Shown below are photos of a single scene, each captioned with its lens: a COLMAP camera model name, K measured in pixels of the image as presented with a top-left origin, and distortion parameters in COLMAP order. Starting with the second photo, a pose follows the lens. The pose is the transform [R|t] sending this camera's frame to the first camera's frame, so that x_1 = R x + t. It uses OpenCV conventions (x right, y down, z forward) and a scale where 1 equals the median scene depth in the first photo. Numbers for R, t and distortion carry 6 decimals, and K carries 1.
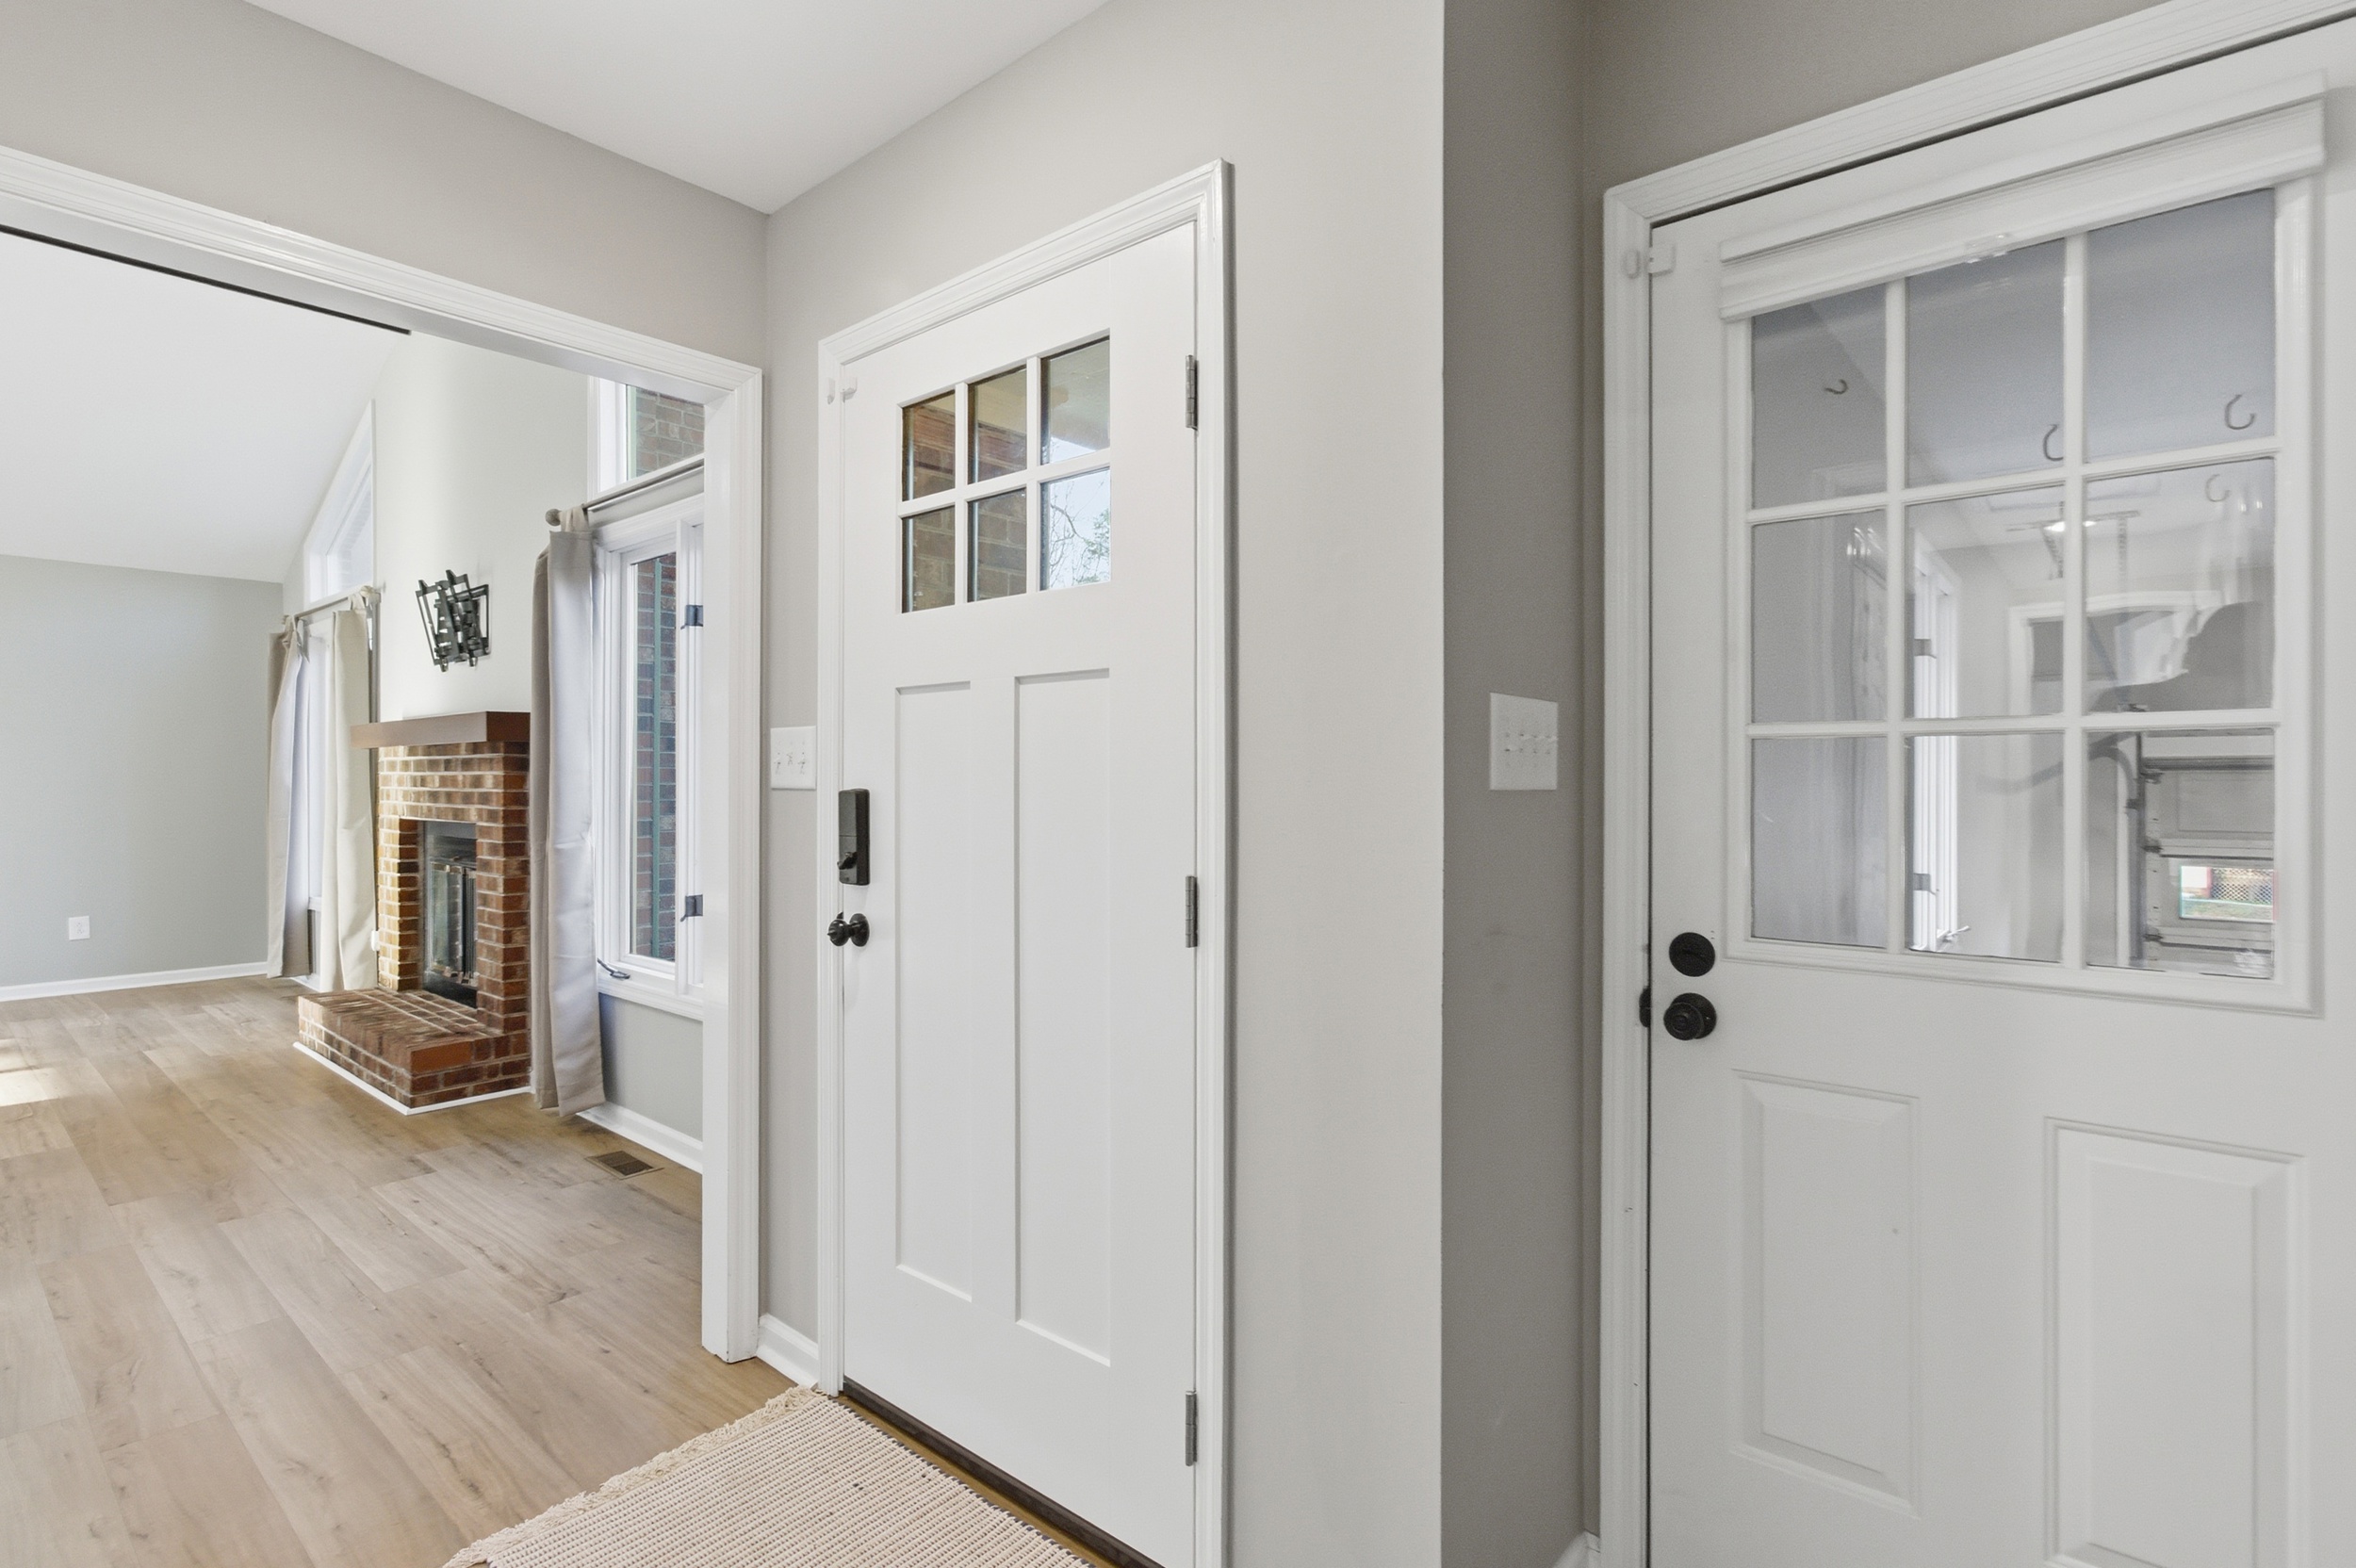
lens RADIAL K [[1131.8, 0, 1178.0], [0, 1131.8, 784.0], [0, 0, 1]] dist [0.001307, 0.000256]
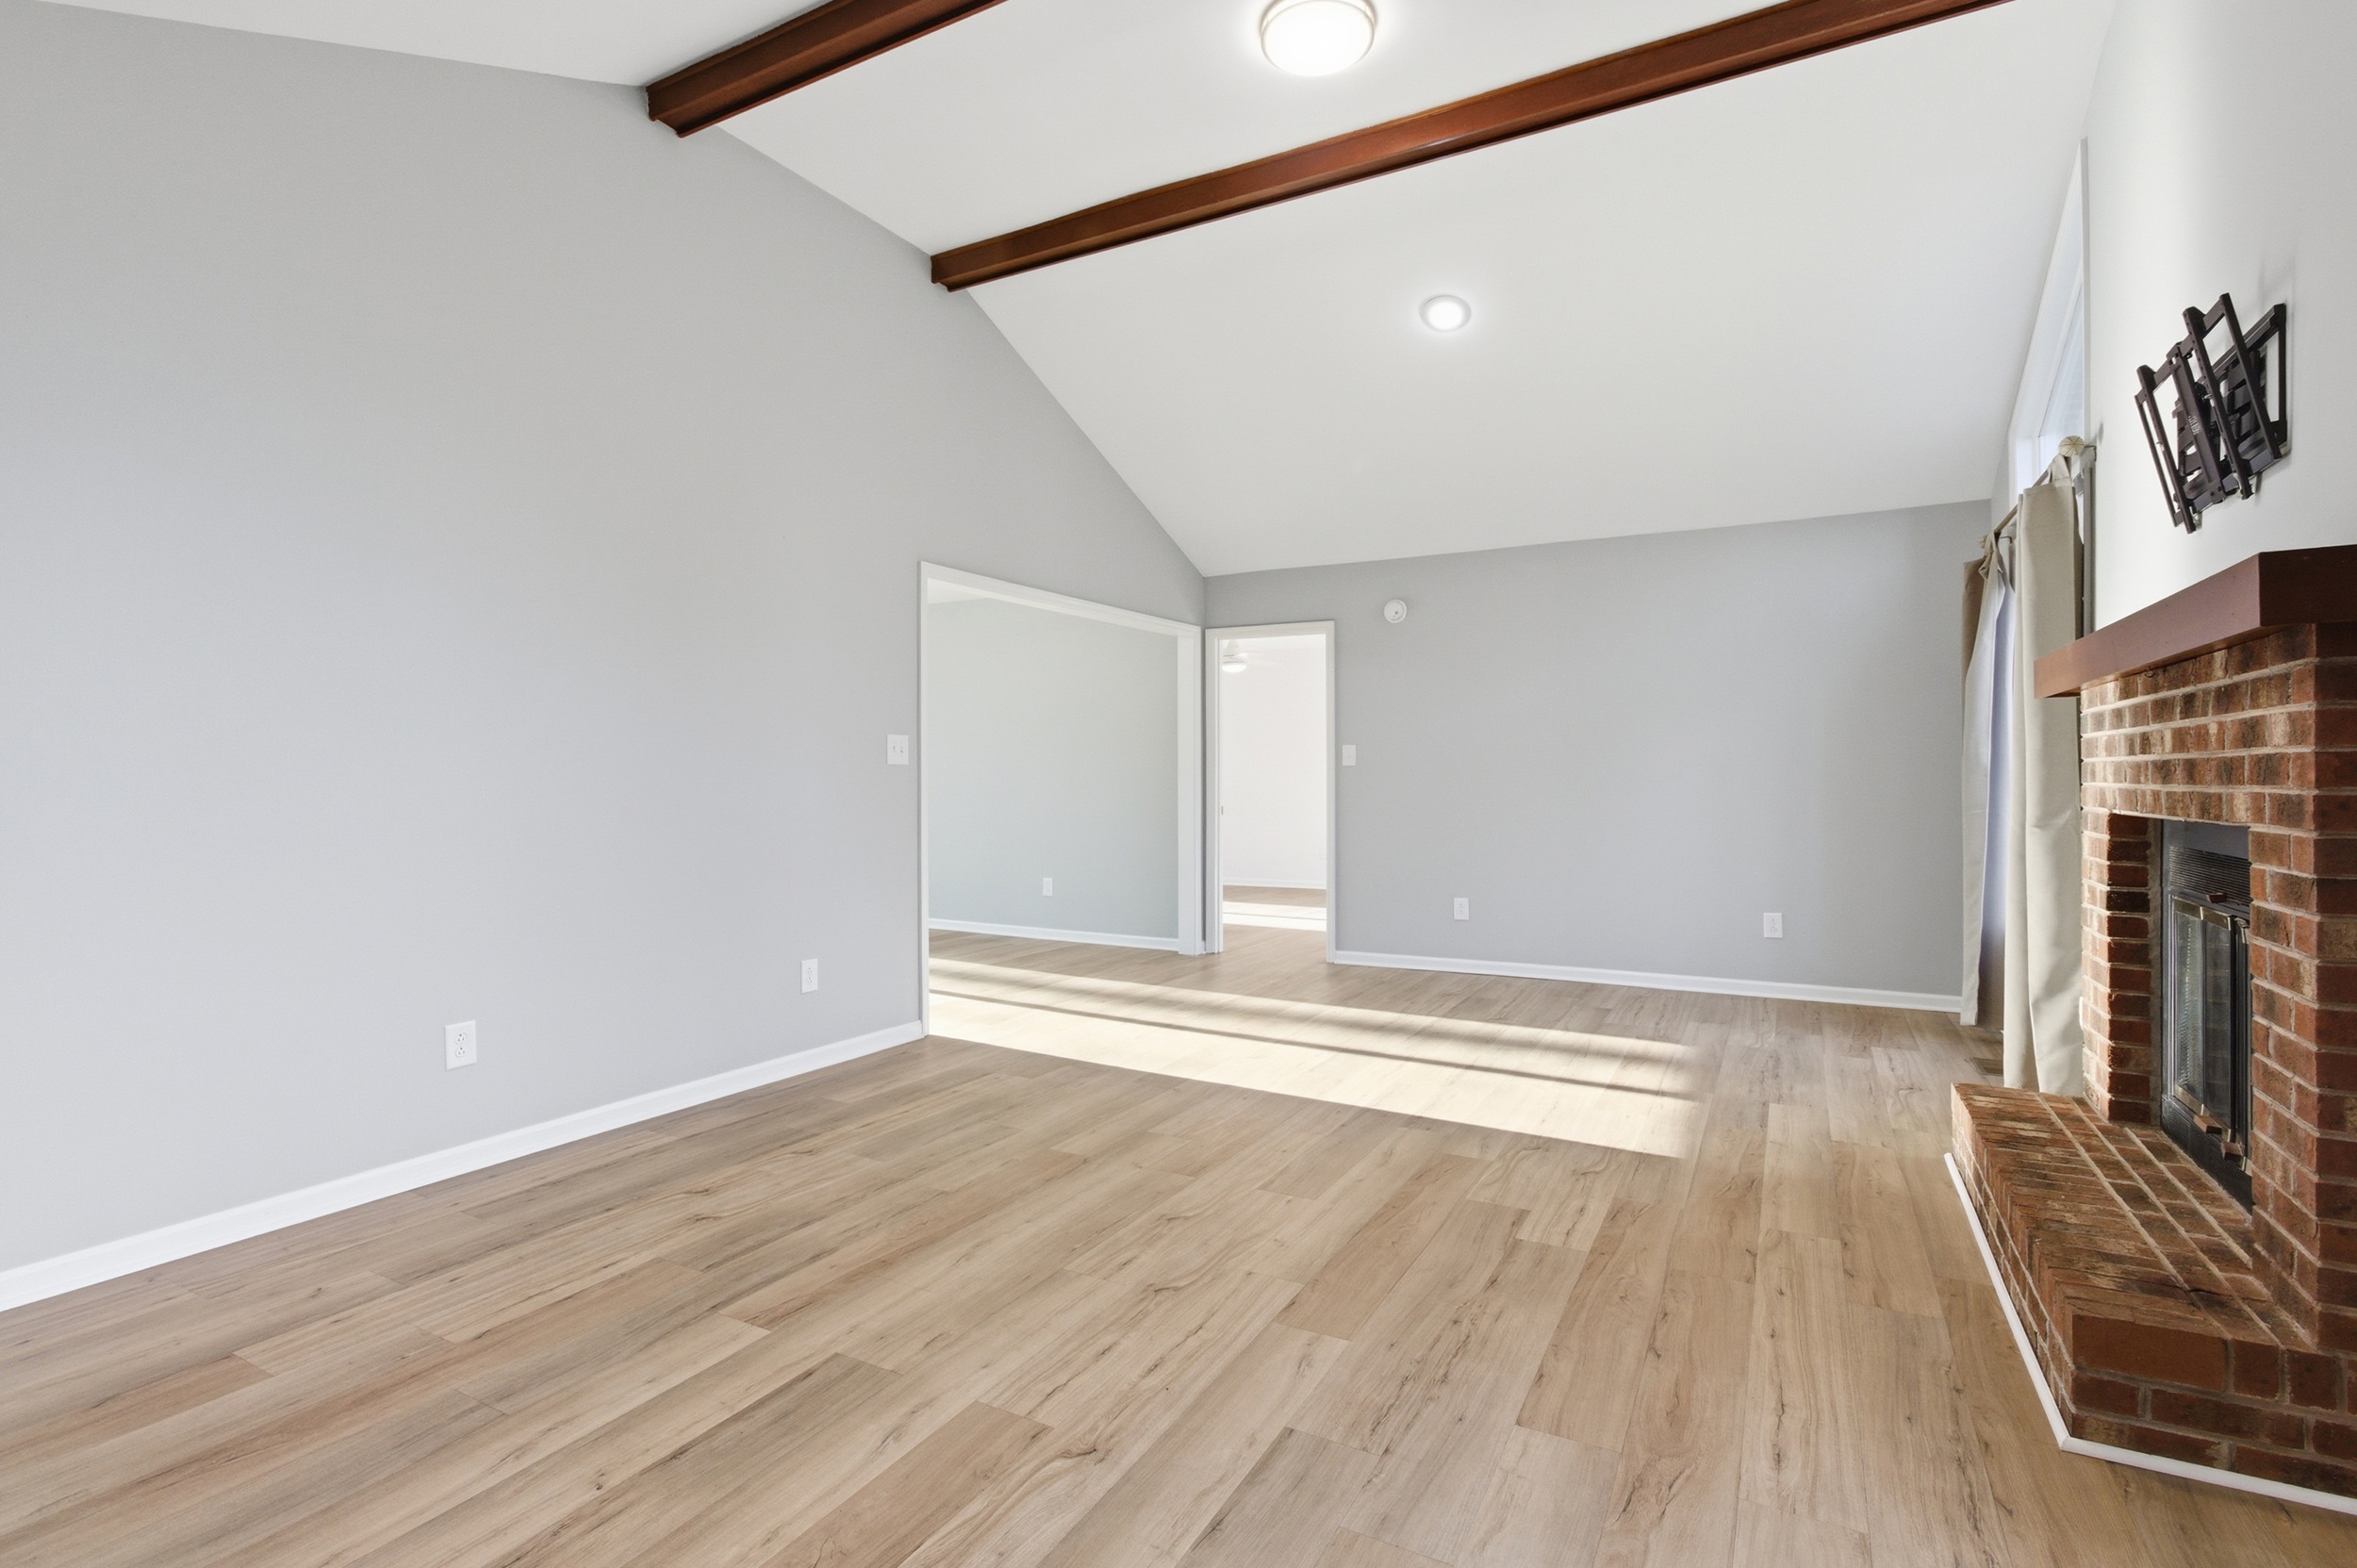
lens RADIAL K [[1114.0, 0, 1182.5], [0, 1114.0, 768.5], [0, 0, 1]] dist [0.001153, -0.000905]
pose [[0.209616, -0.007898, -0.977752, -0.263176], [-0.004749, 0.999947, -0.009095, 0.016791], [0.977772, 0.006550, 0.209567, 0.470131]]
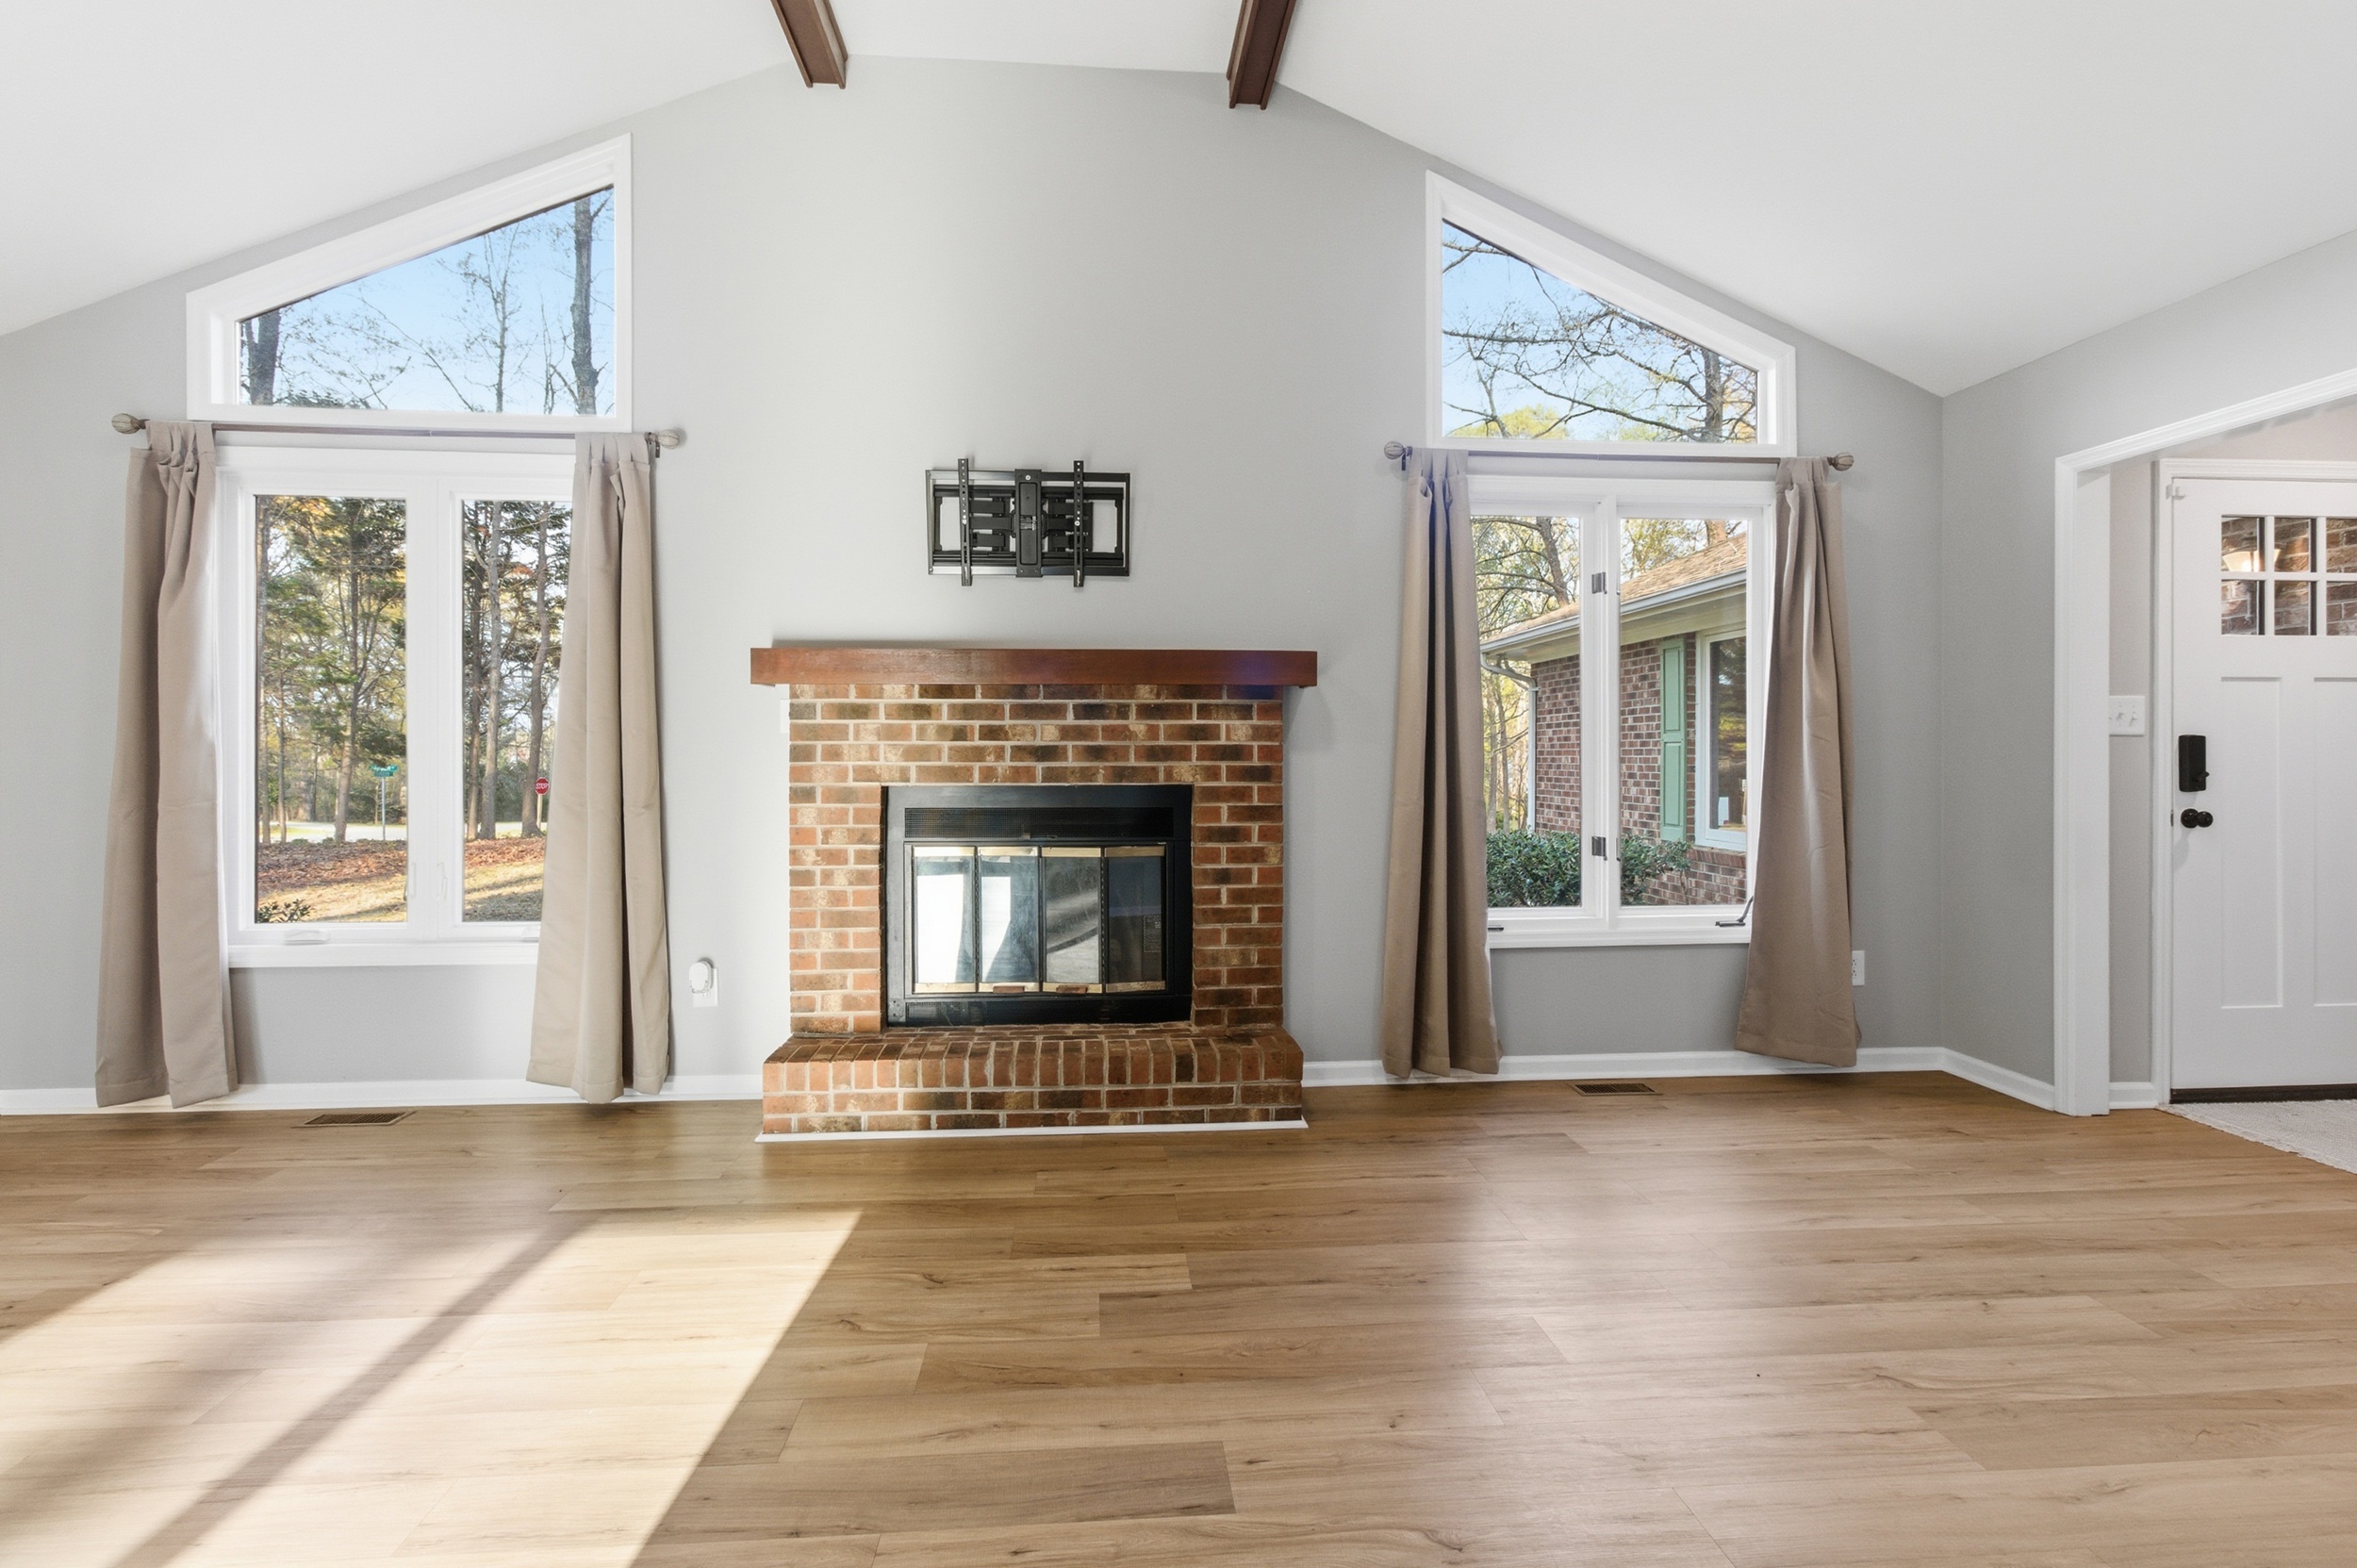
lens RADIAL K [[1114.0, 0, 1182.5], [0, 1114.0, 768.5], [0, 0, 1]] dist [0.001153, -0.000905]
pose [[0.697326, -0.004611, 0.716739, -1.141703], [0.003352, 0.999989, 0.003172, 0.019816], [-0.716746, 0.000191, 0.697334, 0.417746]]
